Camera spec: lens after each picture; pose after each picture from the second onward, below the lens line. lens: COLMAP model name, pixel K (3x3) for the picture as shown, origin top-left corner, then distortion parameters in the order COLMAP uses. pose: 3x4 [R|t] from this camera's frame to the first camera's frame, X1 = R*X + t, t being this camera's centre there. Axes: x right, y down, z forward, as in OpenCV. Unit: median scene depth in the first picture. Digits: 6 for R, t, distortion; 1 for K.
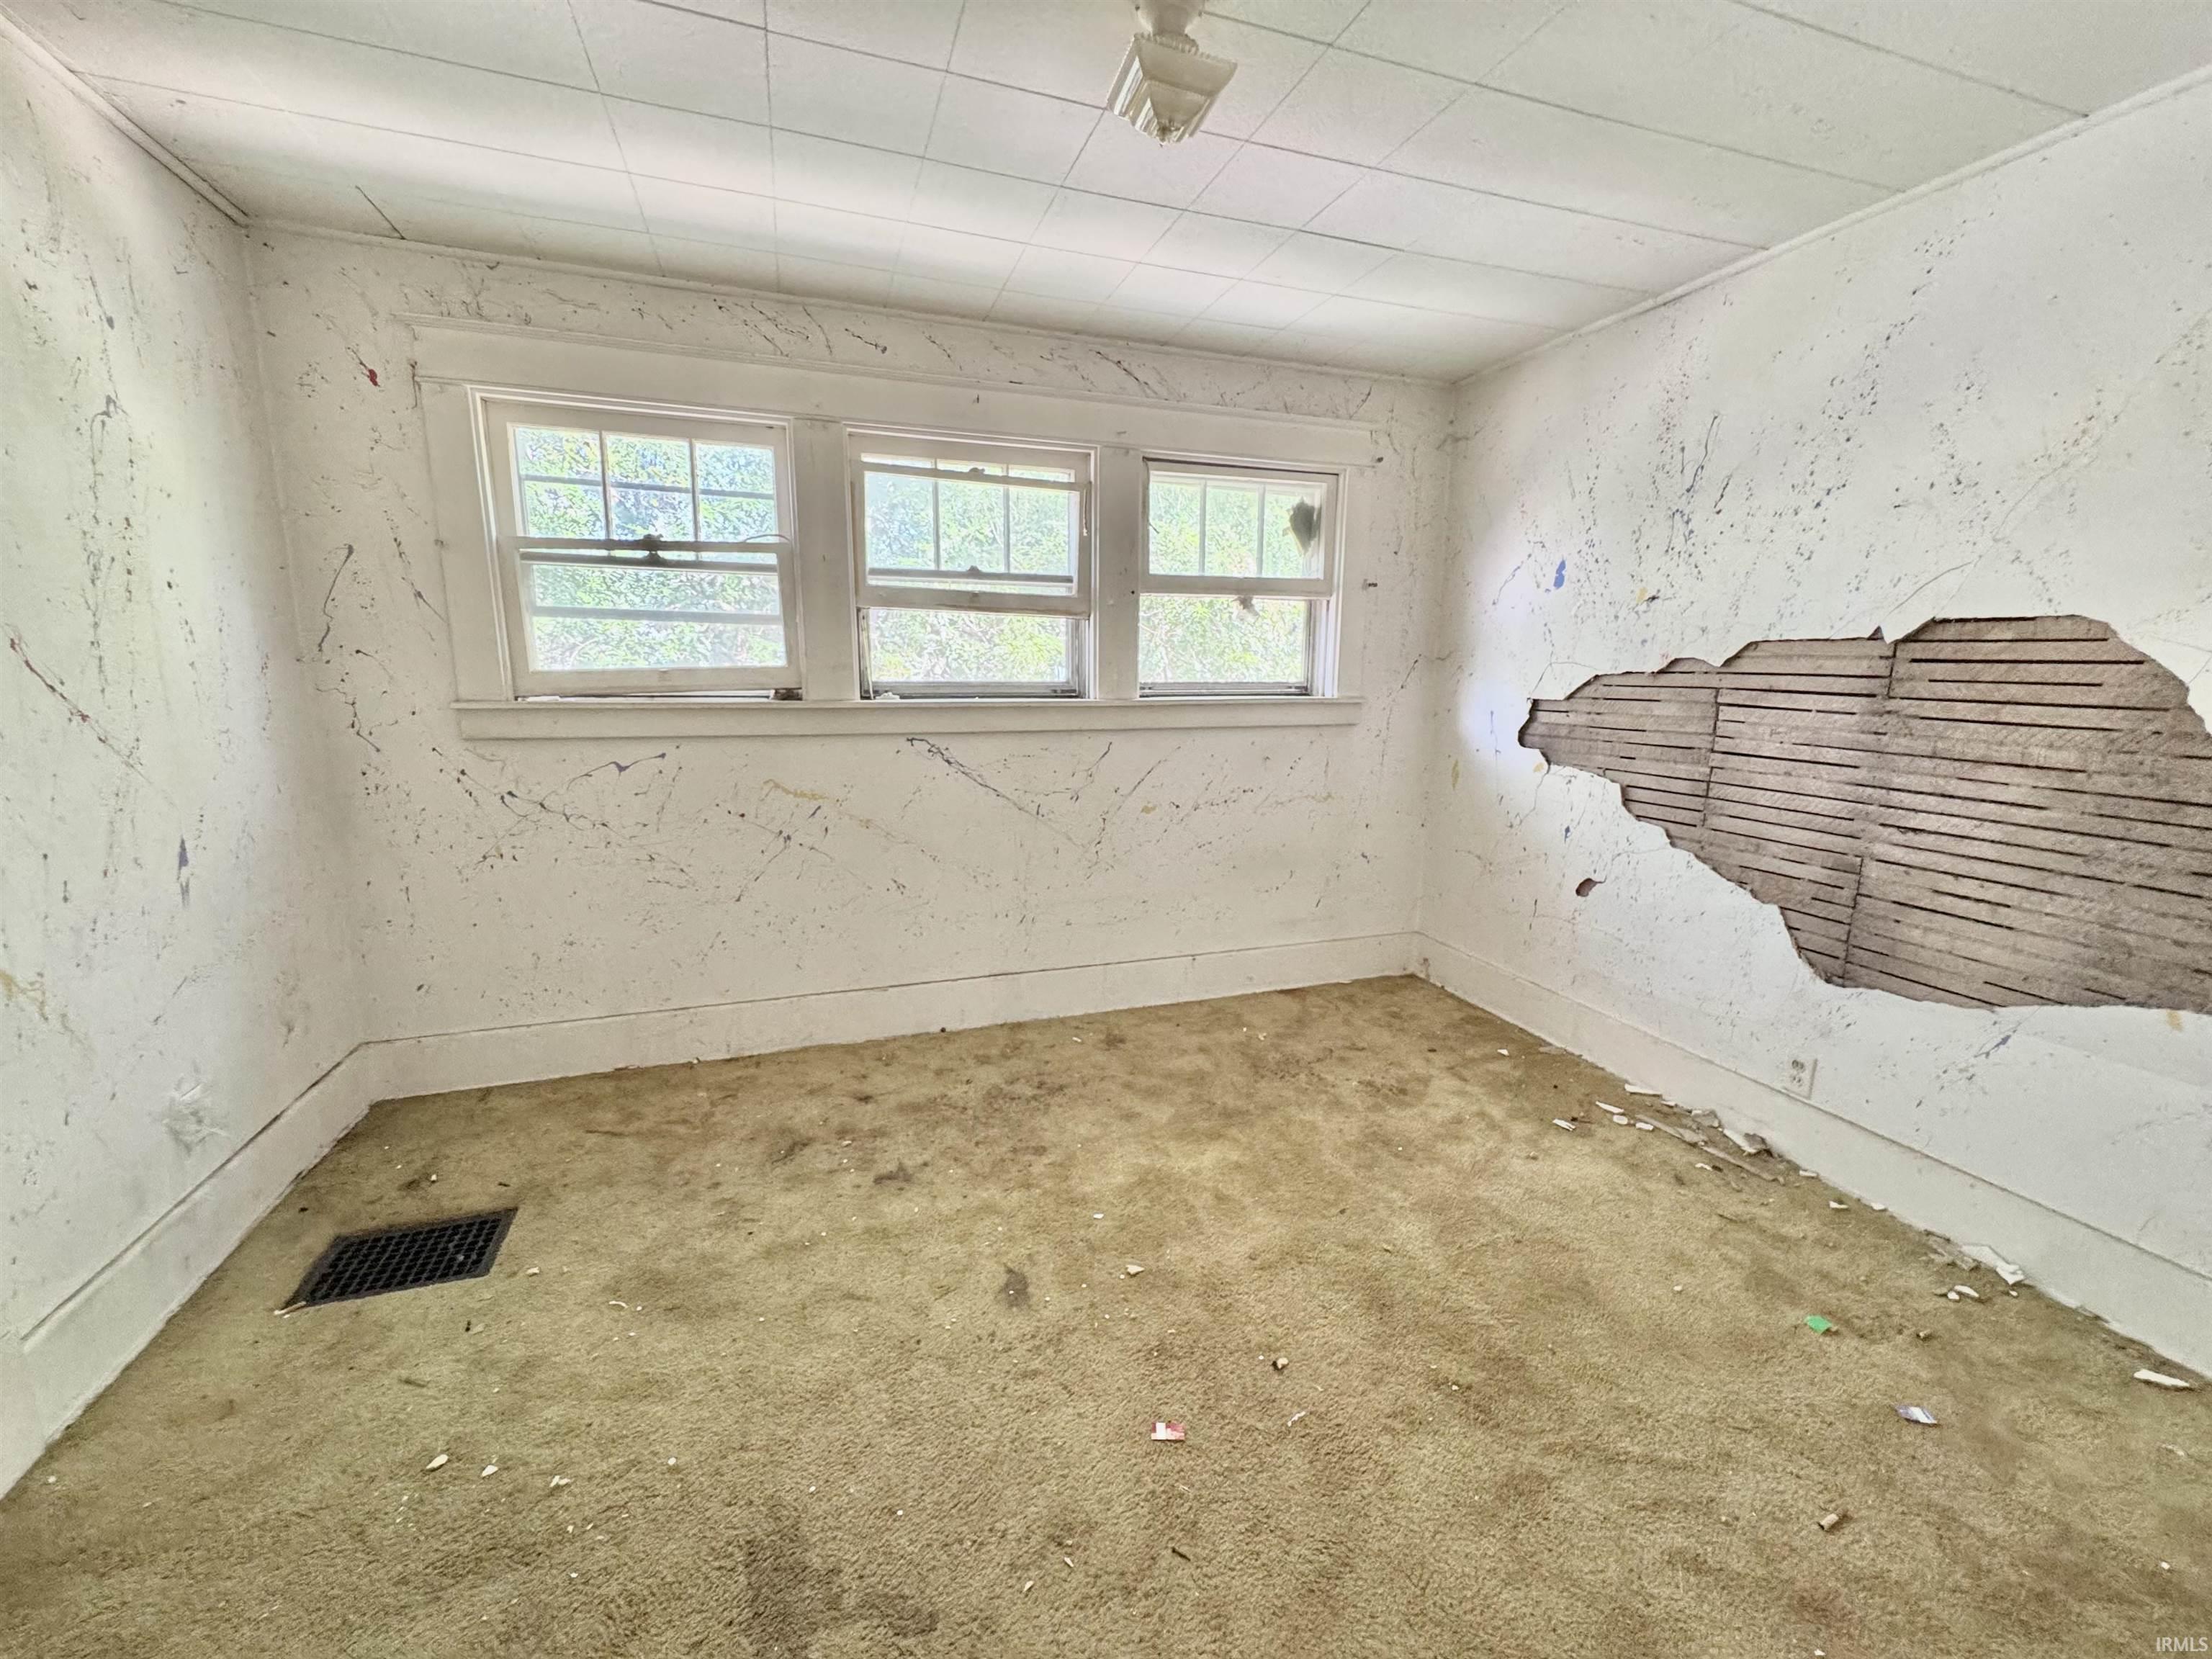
lens RADIAL K [[884.2, 0, 1106.0], [0, 884.2, 829.5], [0, 0, 1]] dist [-0.002725, 0.000288]
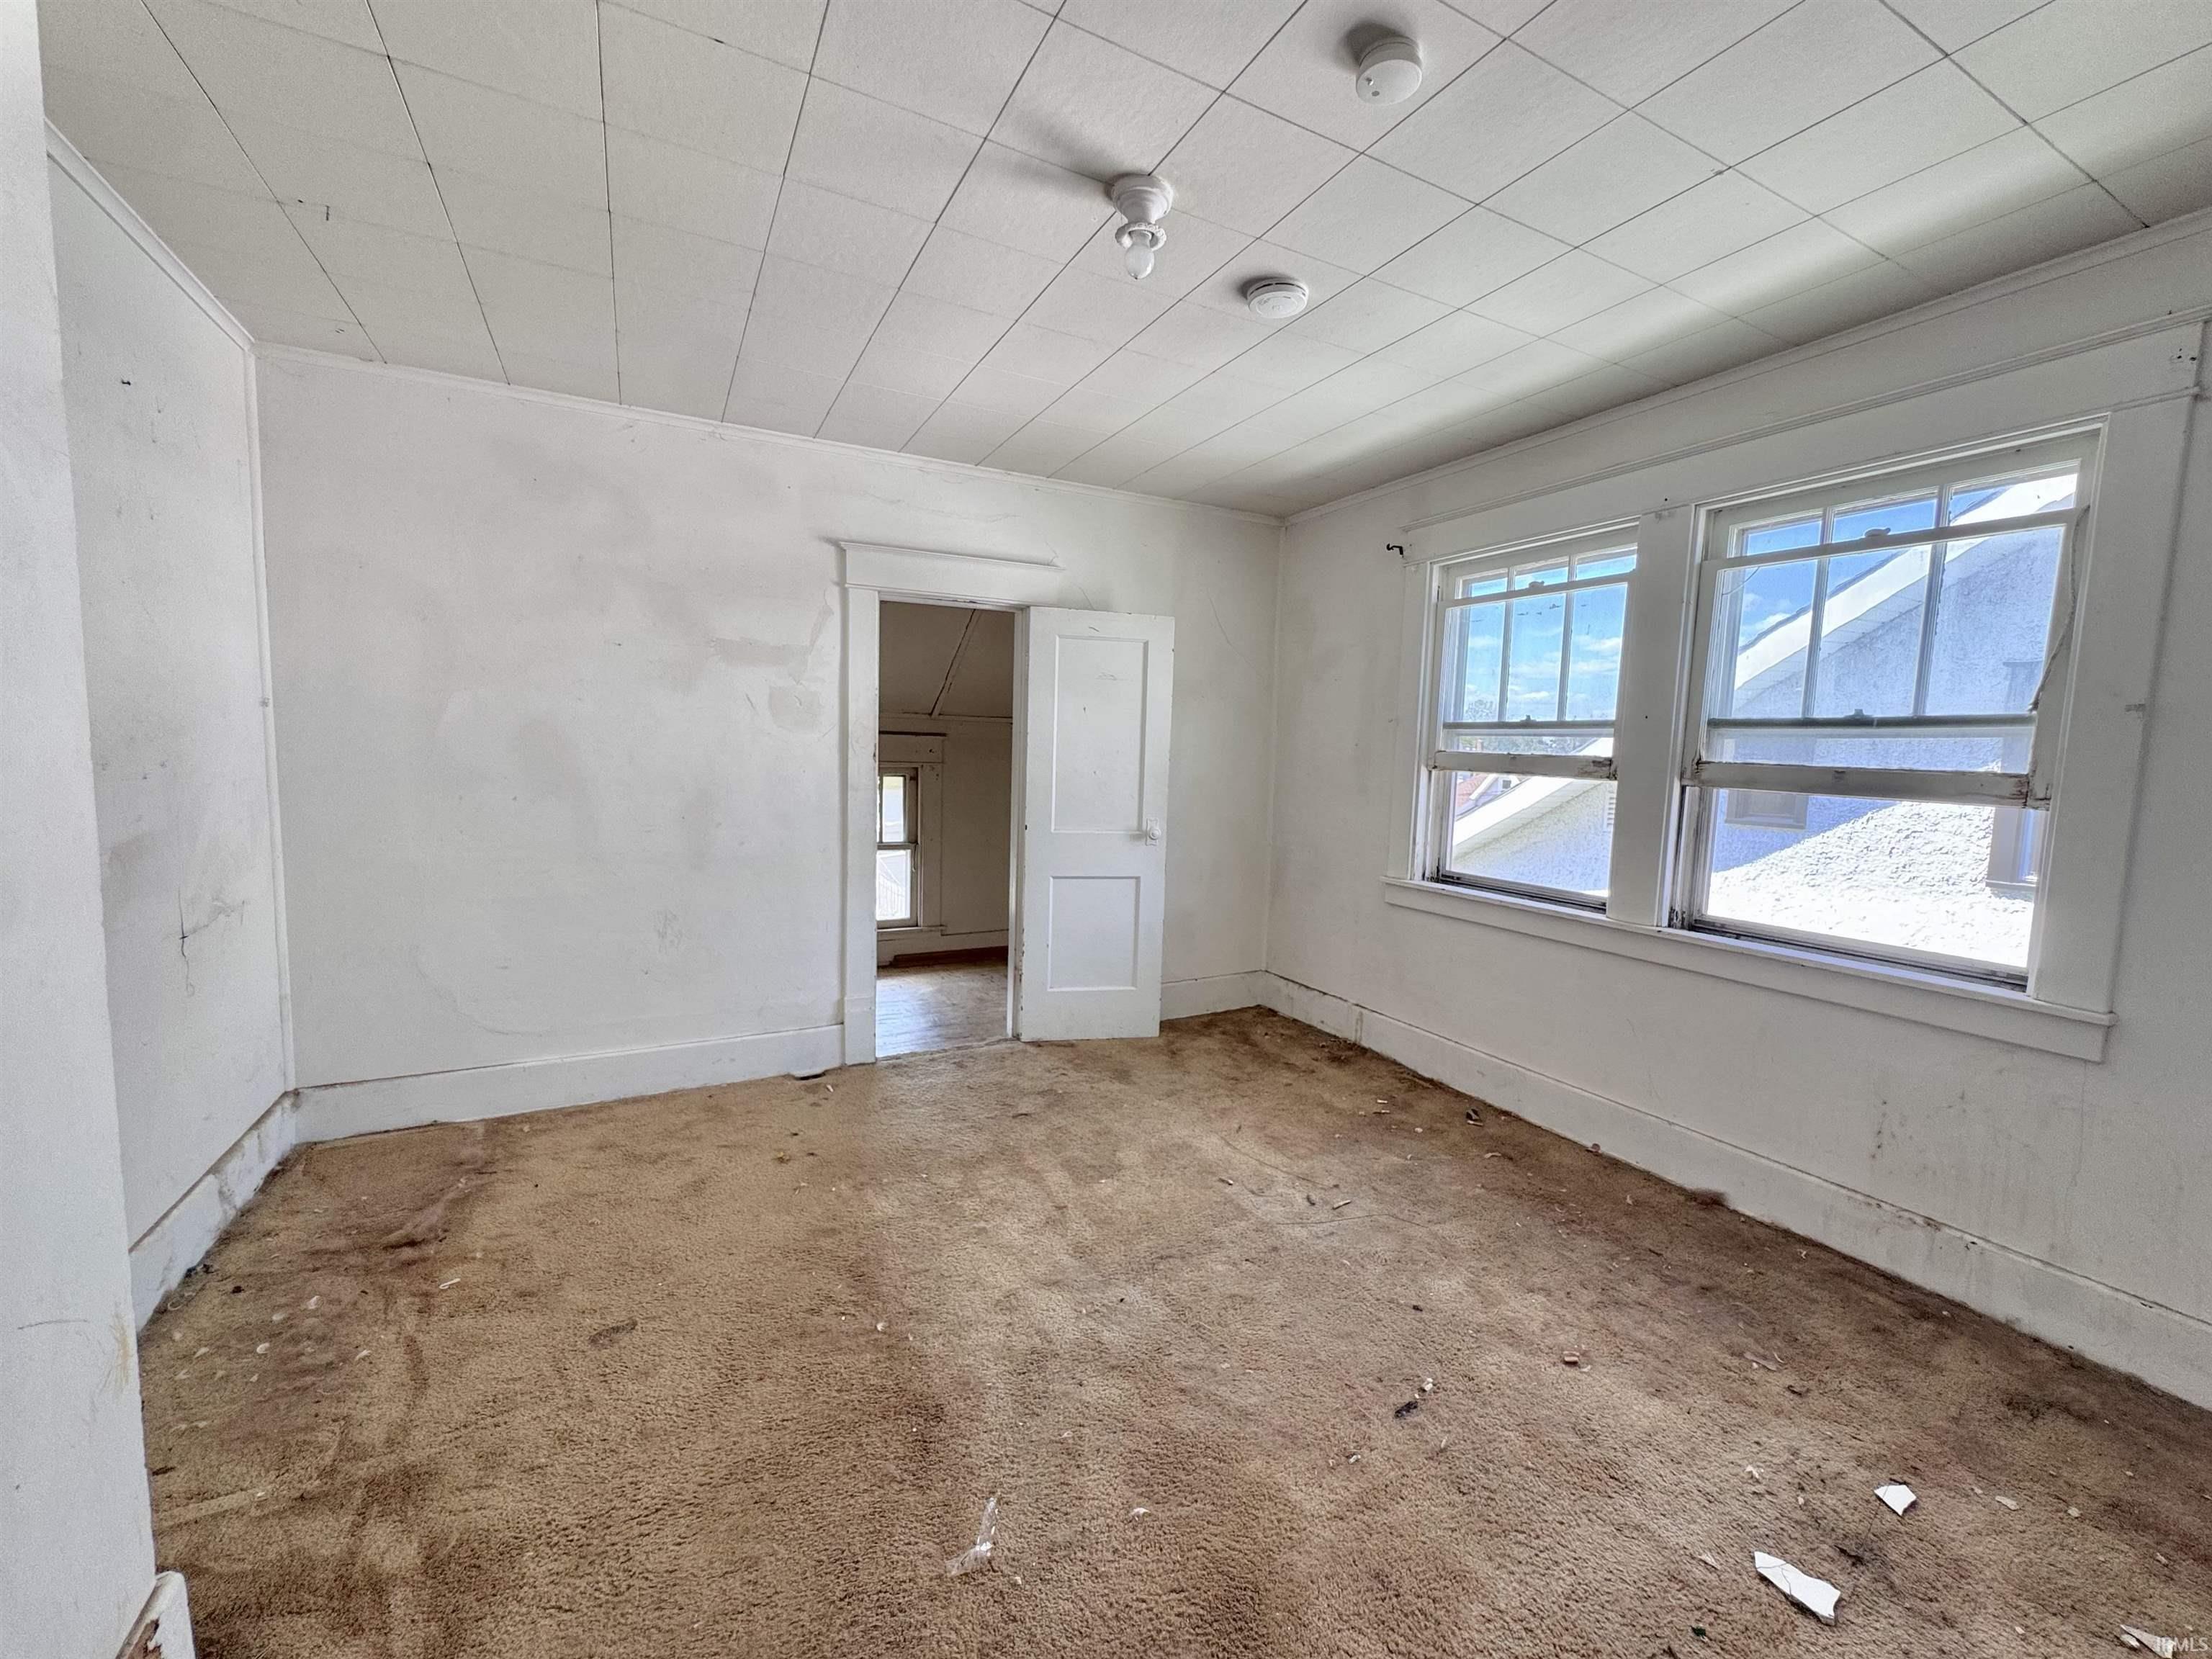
lens RADIAL K [[884.2, 0, 1106.0], [0, 884.2, 829.5], [0, 0, 1]] dist [-0.002725, 0.000288]
pose [[0.152532, 0.072005, -0.985672, 0.475760], [-0.245811, 0.968765, 0.032731, -0.150965], [0.957241, 0.237296, 0.165468, 0.582246]]
